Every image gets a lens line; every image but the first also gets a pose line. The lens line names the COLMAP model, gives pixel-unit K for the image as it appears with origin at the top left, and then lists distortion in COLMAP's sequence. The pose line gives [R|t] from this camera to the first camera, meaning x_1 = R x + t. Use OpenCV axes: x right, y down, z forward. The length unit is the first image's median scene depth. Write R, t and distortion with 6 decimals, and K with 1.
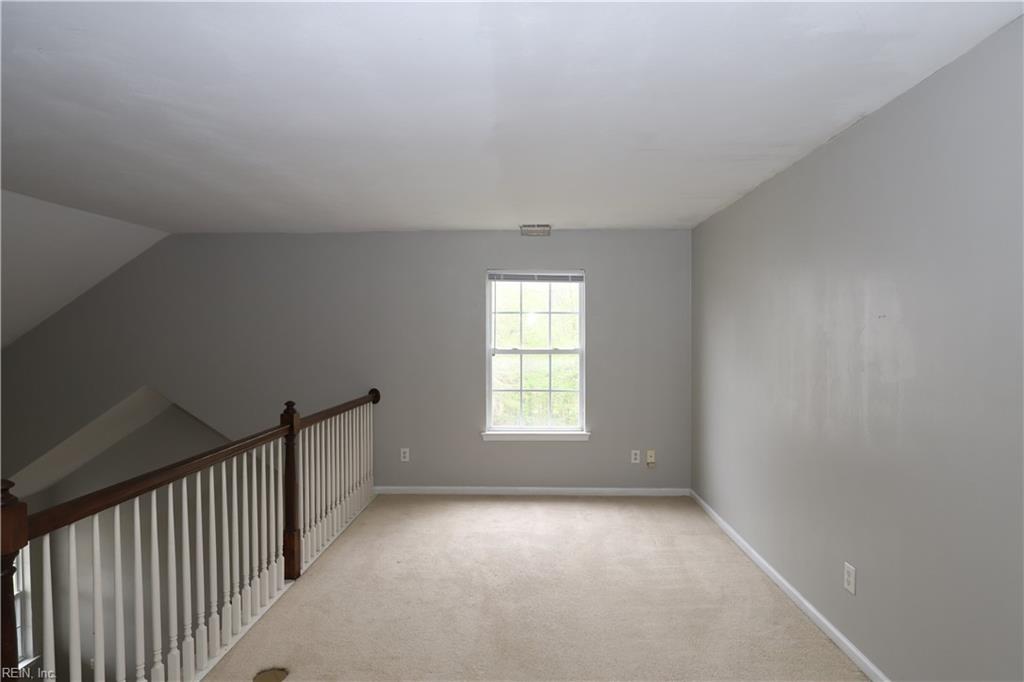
lens RADIAL K [[564.8, 0, 511.4], [0, 564.8, 340.3], [0, 0, 1]] dist [-0.008345, 0.000937]
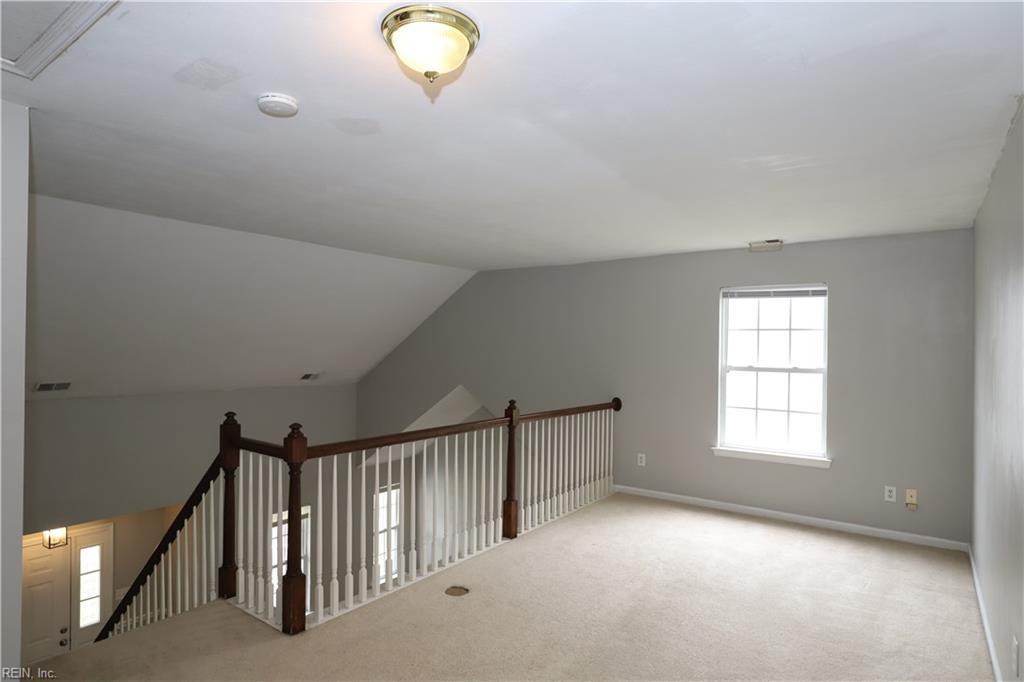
lens RADIAL K [[564.8, 0, 521.2], [0, 564.8, 332.3], [0, 0, 1]] dist [-0.008345, 0.000937]
pose [[0.830685, -0.001502, -0.556741, 0.230659], [-0.021097, 0.999193, -0.034174, -0.001722], [0.556344, 0.040133, 0.829983, -0.049508]]
